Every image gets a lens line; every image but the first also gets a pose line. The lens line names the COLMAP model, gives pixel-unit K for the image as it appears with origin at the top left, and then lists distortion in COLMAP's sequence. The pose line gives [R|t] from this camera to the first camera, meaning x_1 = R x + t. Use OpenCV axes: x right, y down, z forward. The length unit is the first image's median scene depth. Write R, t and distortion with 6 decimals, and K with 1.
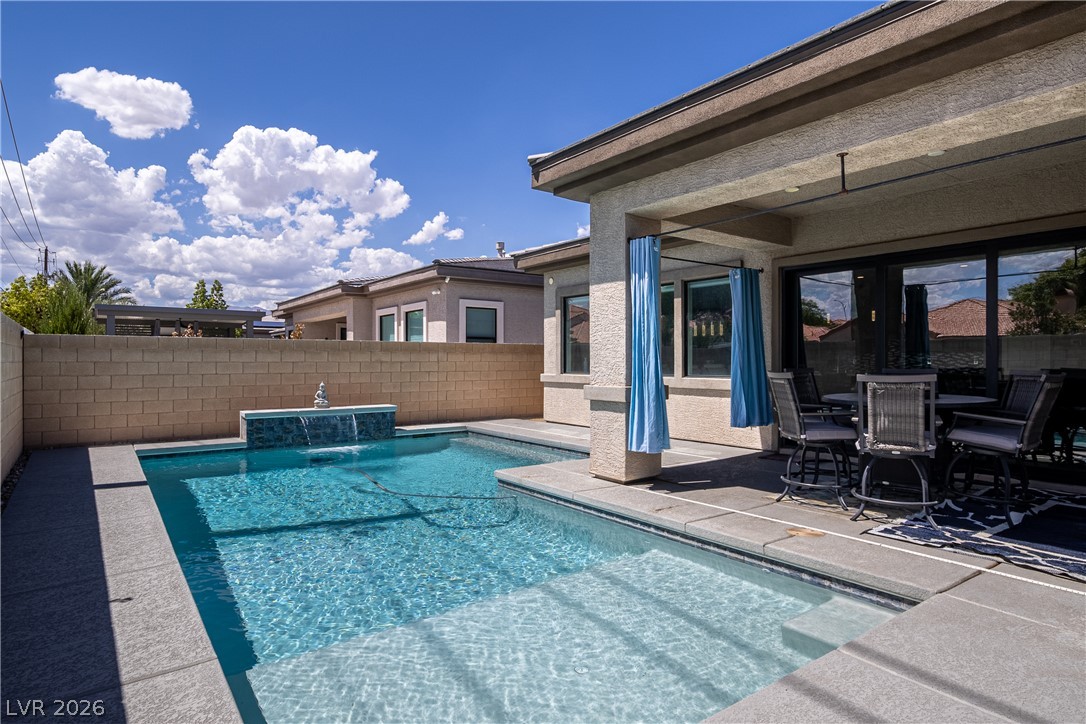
lens RADIAL K [[610.8, 0, 543.9], [0, 610.8, 367.1], [0, 0, 1]] dist [0.001735, 0.000369]
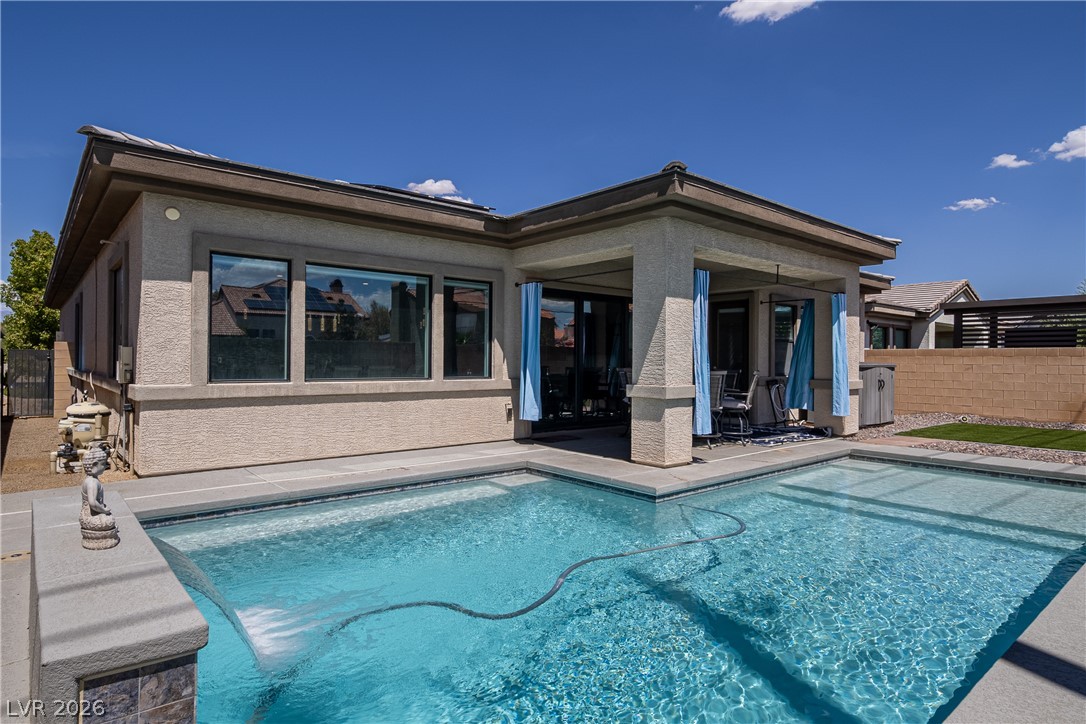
lens RADIAL K [[610.8, 0, 543.9], [0, 610.8, 367.1], [0, 0, 1]] dist [0.001735, 0.000369]
pose [[-0.060781, -0.010182, 0.998099, -0.911687], [0.000892, 0.999947, 0.010255, -0.015242], [-0.998151, 0.001514, -0.060768, 1.153003]]
